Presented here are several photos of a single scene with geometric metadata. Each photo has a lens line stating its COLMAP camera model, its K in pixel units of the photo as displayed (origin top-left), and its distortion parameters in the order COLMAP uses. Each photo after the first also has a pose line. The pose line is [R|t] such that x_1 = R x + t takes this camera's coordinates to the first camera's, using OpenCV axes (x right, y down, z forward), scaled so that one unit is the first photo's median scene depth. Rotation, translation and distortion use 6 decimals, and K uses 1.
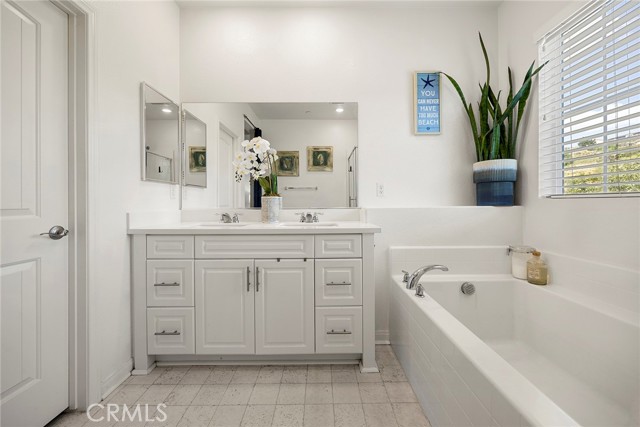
lens RADIAL K [[246.9, 0, 318.8], [0, 246.9, 201.5], [0, 0, 1]] dist [-0.000826, 0.000053]
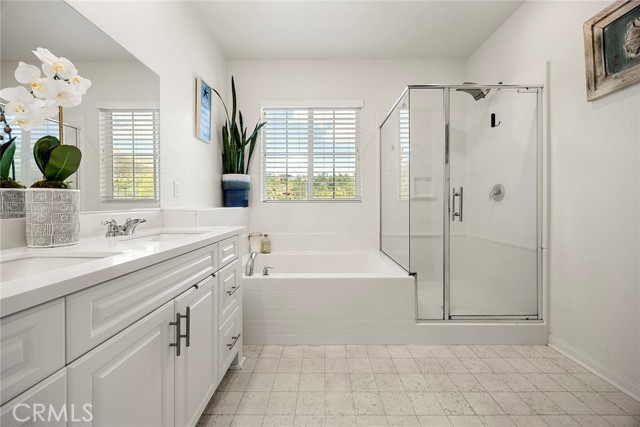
lens RADIAL K [[244.7, 0, 318.8], [0, 244.7, 204.5], [0, 0, 1]] dist [-0.001932, -0.000088]
pose [[0.014748, 0.007643, 0.999862, -0.791448], [-0.008052, 0.999939, -0.007524, 0.011428], [-0.999859, -0.007939, 0.014808, 0.620097]]
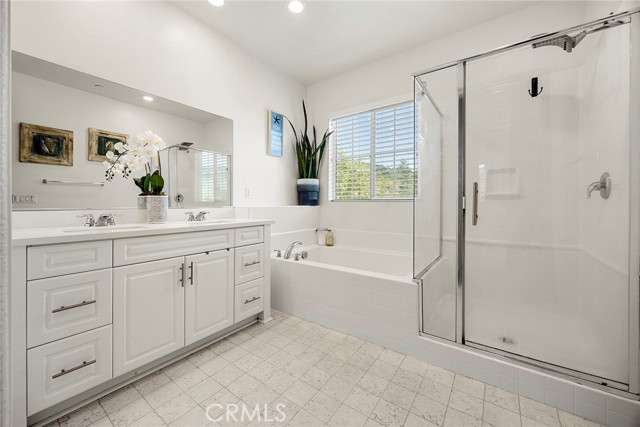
lens RADIAL K [[246.9, 0, 318.8], [0, 246.9, 201.5], [0, 0, 1]] dist [-0.000826, 0.000053]
pose [[0.592109, 0.013894, 0.805738, -0.733923], [-0.012316, 0.999891, -0.008192, 0.003477], [-0.805764, -0.005073, 0.592215, -0.074826]]
